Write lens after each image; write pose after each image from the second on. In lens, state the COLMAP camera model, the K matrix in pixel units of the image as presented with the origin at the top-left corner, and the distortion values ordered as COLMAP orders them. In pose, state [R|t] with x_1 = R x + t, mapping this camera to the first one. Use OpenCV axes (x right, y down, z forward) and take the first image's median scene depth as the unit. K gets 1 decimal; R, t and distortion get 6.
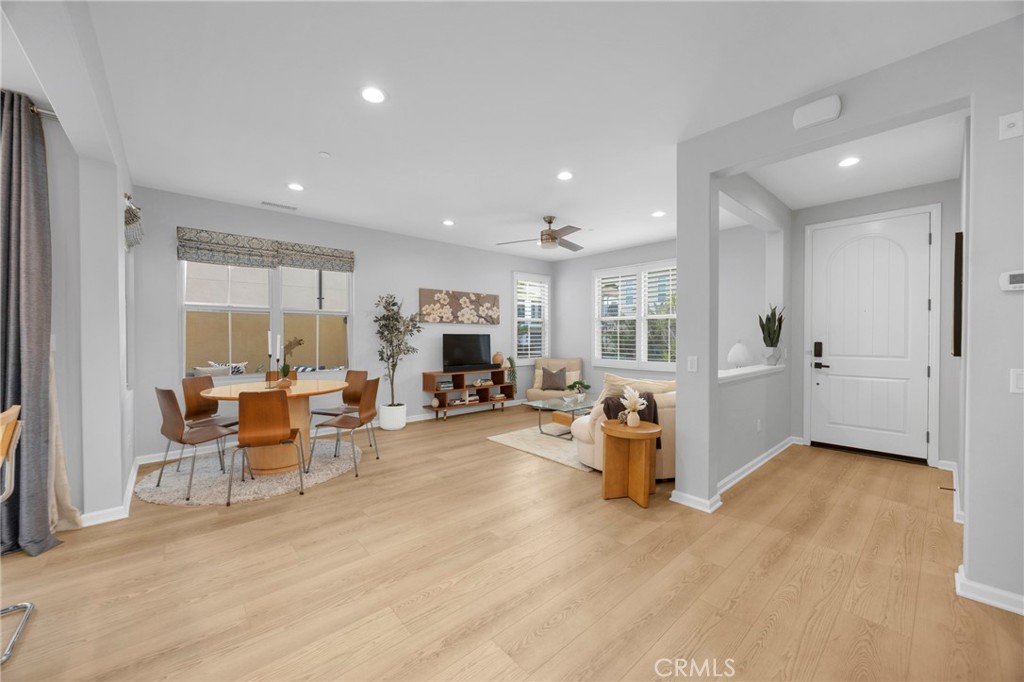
lens RADIAL K [[391.9, 0, 512.6], [0, 391.9, 343.3], [0, 0, 1]] dist [0.001380, 0.000309]
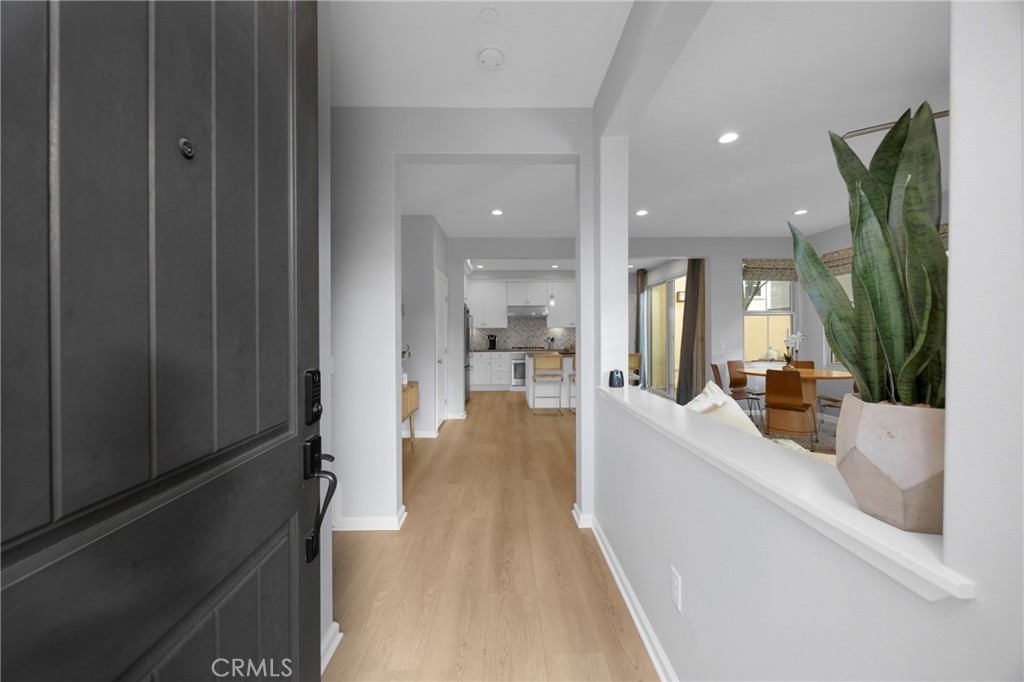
lens RADIAL K [[391.9, 0, 512.1], [0, 391.9, 337.1], [0, 0, 1]] dist [0.001380, 0.000309]
pose [[-0.653830, 0.007125, -0.756608, 0.809809], [0.000781, 0.999961, 0.008742, -0.011887], [0.756641, 0.005125, -0.653811, 0.917599]]
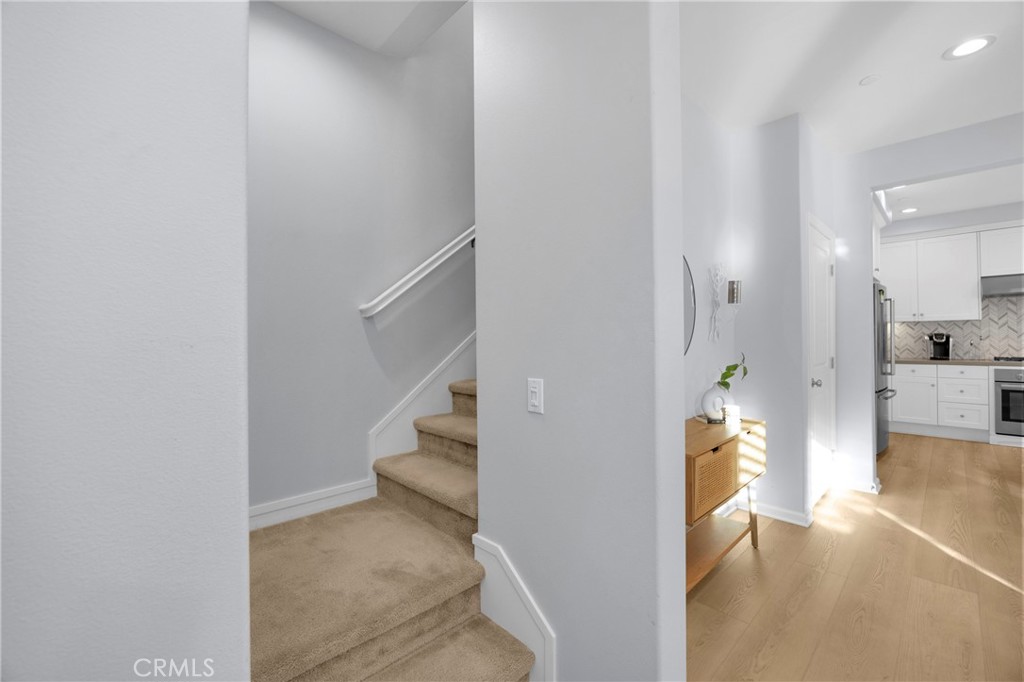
lens RADIAL K [[441.7, 0, 515.9], [0, 441.7, 337.0], [0, 0, 1]] dist [-0.003693, -0.000098]
pose [[-0.998612, 0.008627, -0.051968, 0.593010], [0.008917, 0.999946, -0.005347, 0.001179], [0.051919, -0.005803, -0.998634, 0.682341]]
